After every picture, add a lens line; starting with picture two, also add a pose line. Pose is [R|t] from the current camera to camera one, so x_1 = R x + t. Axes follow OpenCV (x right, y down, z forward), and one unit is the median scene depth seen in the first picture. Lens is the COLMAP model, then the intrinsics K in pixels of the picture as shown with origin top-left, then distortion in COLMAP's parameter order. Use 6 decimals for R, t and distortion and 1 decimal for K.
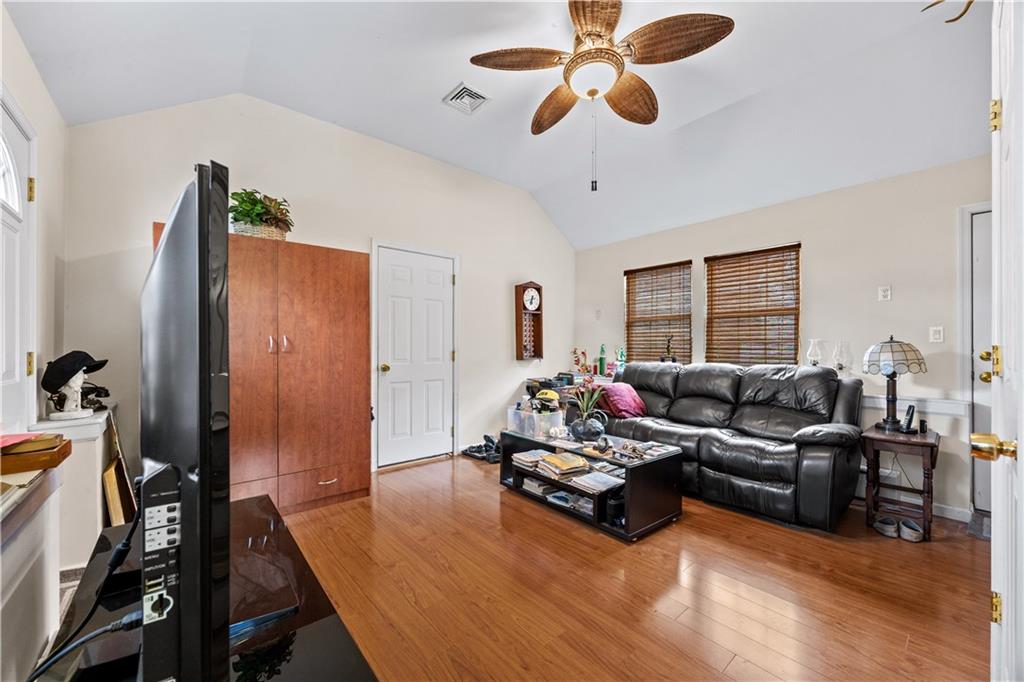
lens RADIAL K [[392.4, 0, 510.6], [0, 392.4, 347.8], [0, 0, 1]] dist [-0.001513, -0.000411]
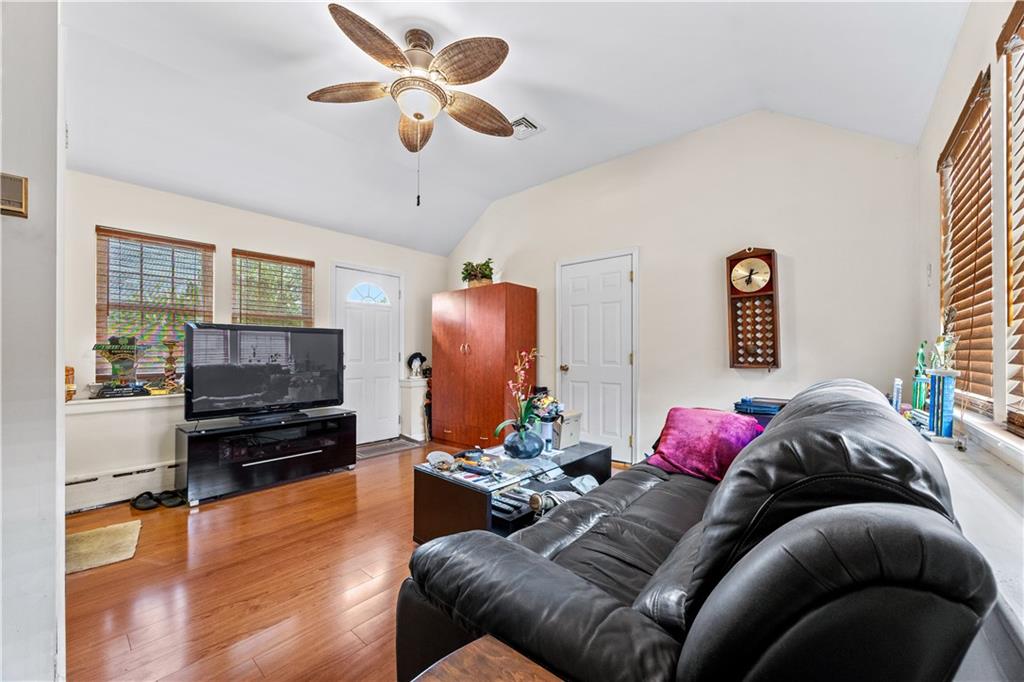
lens RADIAL K [[392.4, 0, 508.9], [0, 392.4, 348.0], [0, 0, 1]] dist [-0.001513, -0.000411]
pose [[0.147686, -0.007156, -0.989008, 0.736304], [0.006081, 0.999961, -0.006327, -0.001842], [0.989016, -0.005080, 0.147723, 0.588028]]
